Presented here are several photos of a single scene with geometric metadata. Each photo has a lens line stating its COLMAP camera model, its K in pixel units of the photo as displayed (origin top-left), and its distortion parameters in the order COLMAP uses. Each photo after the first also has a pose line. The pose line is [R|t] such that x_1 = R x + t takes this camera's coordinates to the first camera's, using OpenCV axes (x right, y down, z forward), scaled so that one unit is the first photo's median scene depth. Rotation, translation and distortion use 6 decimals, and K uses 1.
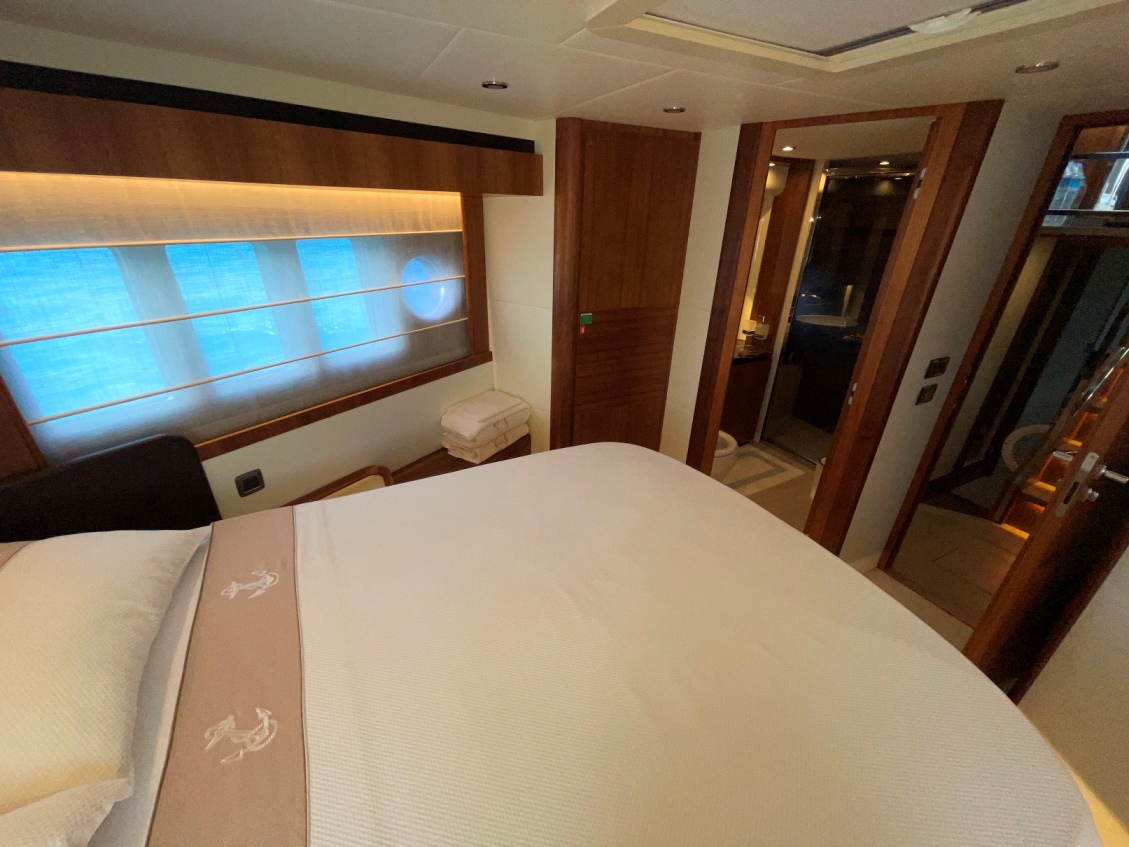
lens RADIAL K [[441.9, 0, 559.3], [0, 441.9, 418.4], [0, 0, 1]] dist [0.008506, -0.005332]
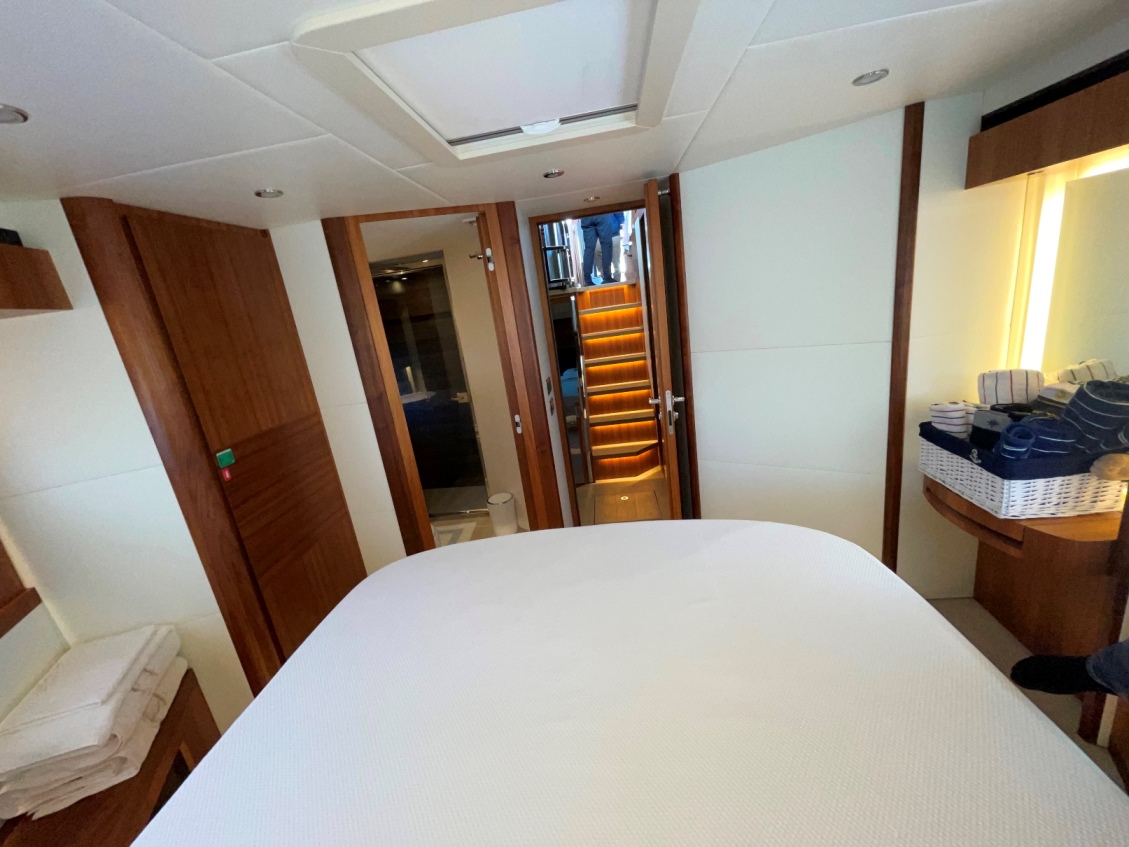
lens RADIAL K [[445.1, 0, 564.5], [0, 445.1, 423.5], [0, 0, 1]] dist [-0.002354, -0.000216]
pose [[0.529943, -0.323425, 0.783937, -0.193284], [0.487046, 0.872831, 0.030856, -0.030899], [-0.694224, 0.365461, 0.620074, 0.158361]]
